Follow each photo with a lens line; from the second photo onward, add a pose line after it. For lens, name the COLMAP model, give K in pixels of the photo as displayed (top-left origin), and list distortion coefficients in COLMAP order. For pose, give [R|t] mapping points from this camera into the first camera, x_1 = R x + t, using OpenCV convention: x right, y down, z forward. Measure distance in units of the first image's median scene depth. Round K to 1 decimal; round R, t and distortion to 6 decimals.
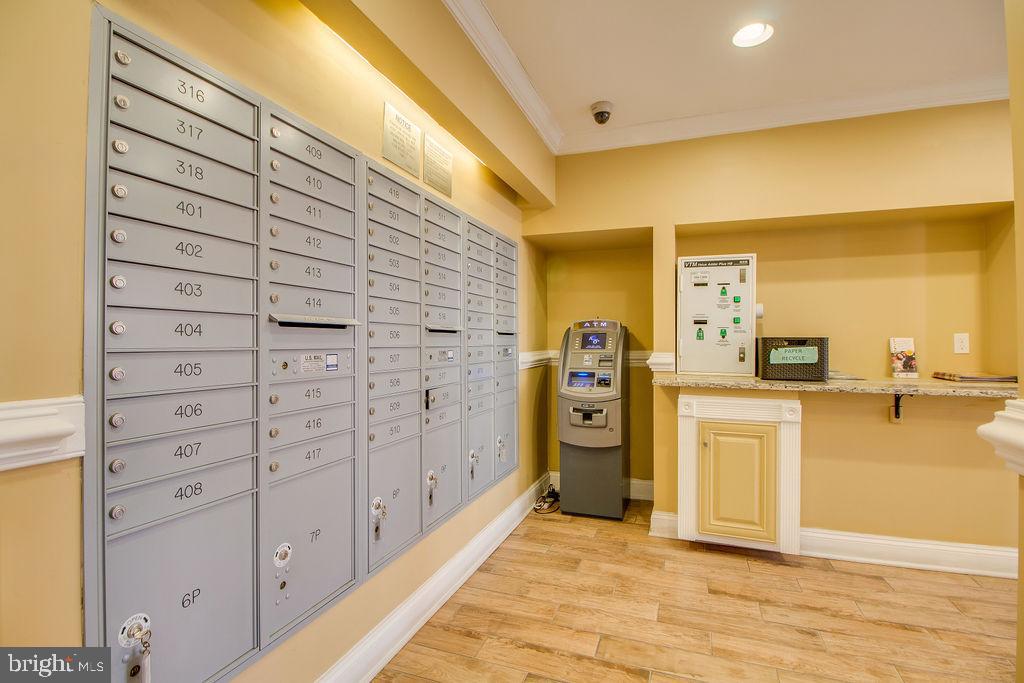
lens RADIAL K [[490.1, 0, 512.0], [0, 490.1, 341.5], [0, 0, 1]] dist [-0.017769, -0.001060]
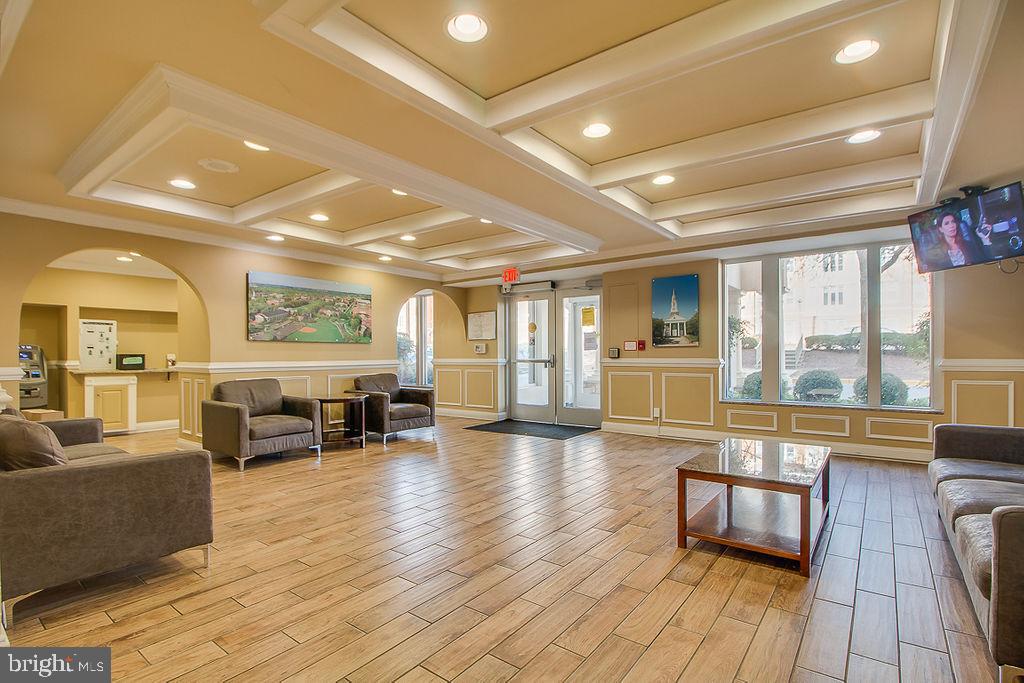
lens RADIAL K [[490.1, 0, 512.0], [0, 490.1, 341.5], [0, 0, 1]] dist [-0.017769, -0.001060]
pose [[0.290367, 0.017983, 0.956746, -1.327713], [0.006284, 0.999766, -0.020699, -0.008065], [-0.956895, 0.012023, 0.290186, -1.723980]]
